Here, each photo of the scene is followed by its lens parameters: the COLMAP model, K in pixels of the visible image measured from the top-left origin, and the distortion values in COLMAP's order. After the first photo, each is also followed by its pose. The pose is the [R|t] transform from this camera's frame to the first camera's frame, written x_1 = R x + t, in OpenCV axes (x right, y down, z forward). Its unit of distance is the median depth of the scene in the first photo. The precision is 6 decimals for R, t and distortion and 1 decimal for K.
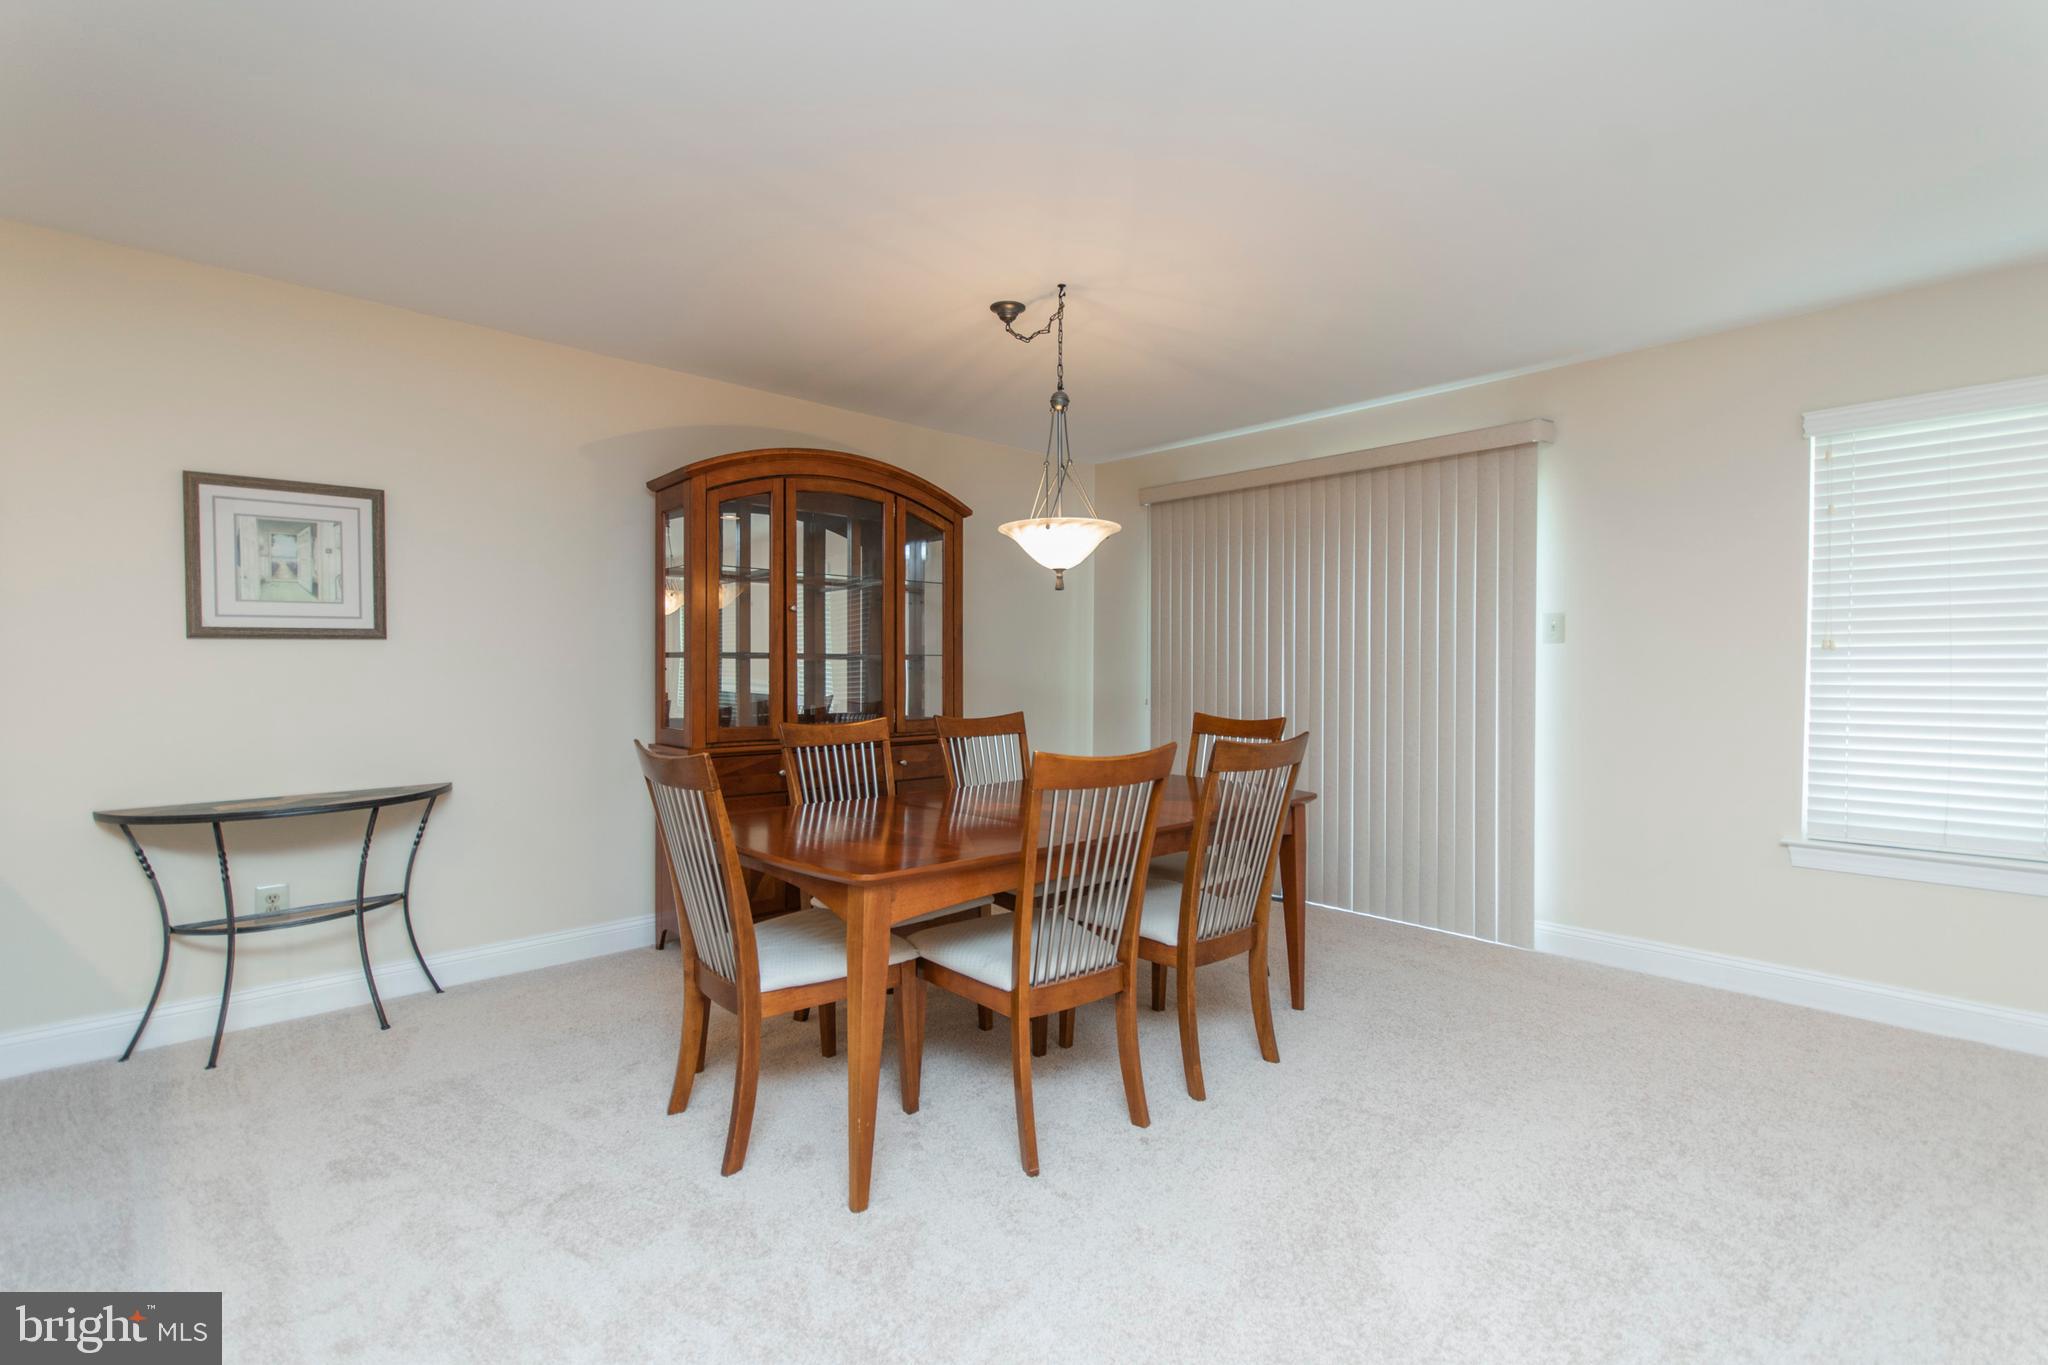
lens RADIAL K [[926.7, 0, 1040.1], [0, 926.7, 676.3], [0, 0, 1]] dist [-0.000518, -0.000263]
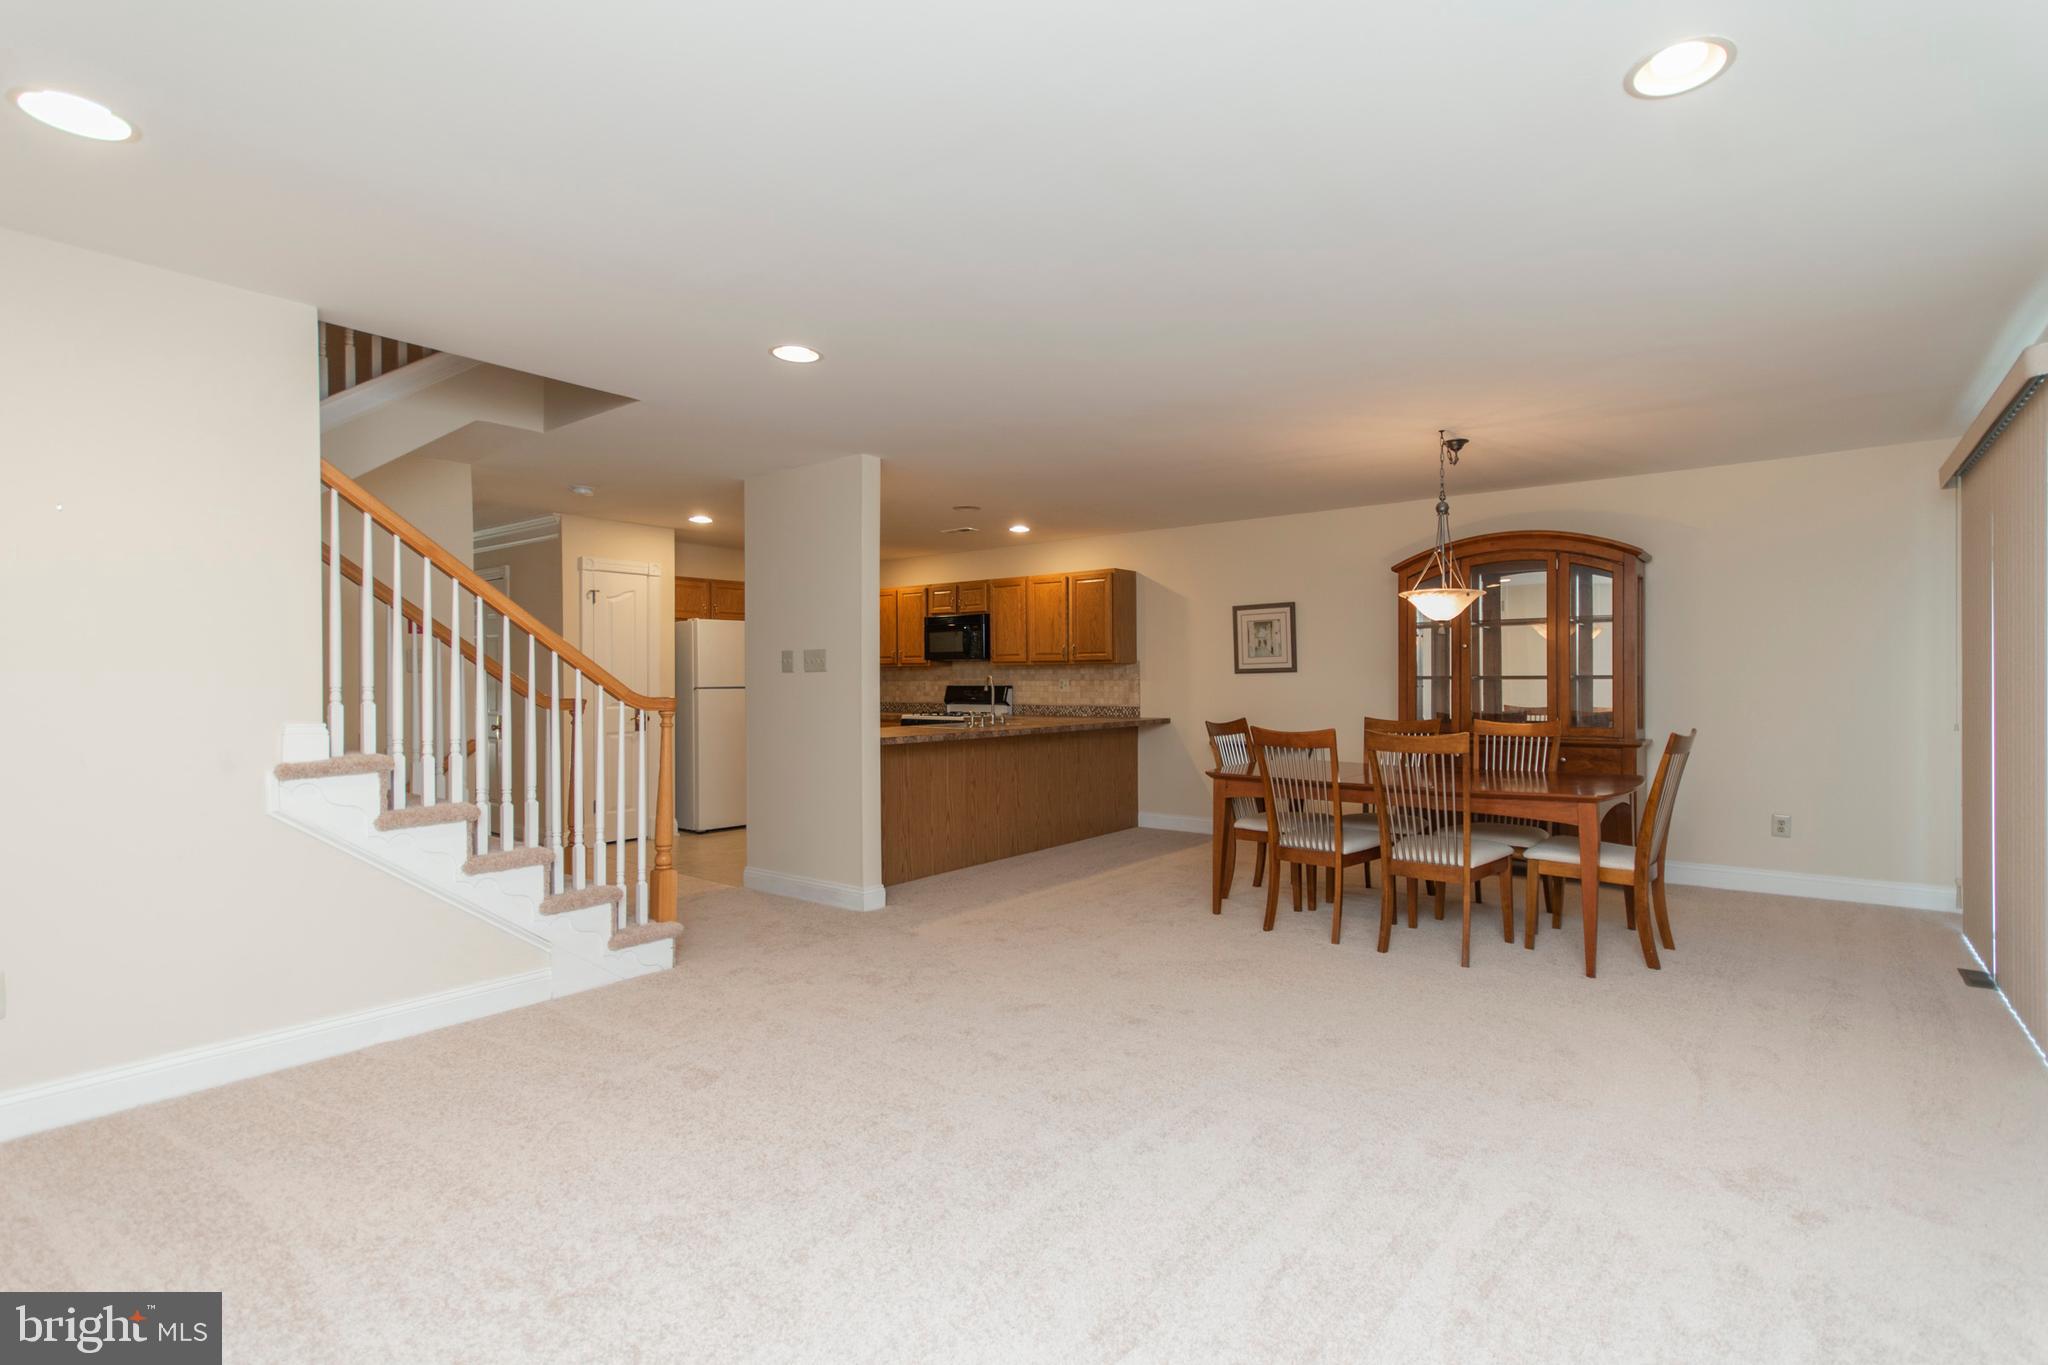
lens RADIAL K [[926.7, 0, 1040.1], [0, 926.7, 676.3], [0, 0, 1]] dist [-0.000518, -0.000263]
pose [[0.145744, -0.011794, -0.989252, 1.302331], [-0.006421, 0.999897, -0.012866, -0.000159], [0.989302, 0.008227, 0.145653, 0.119256]]
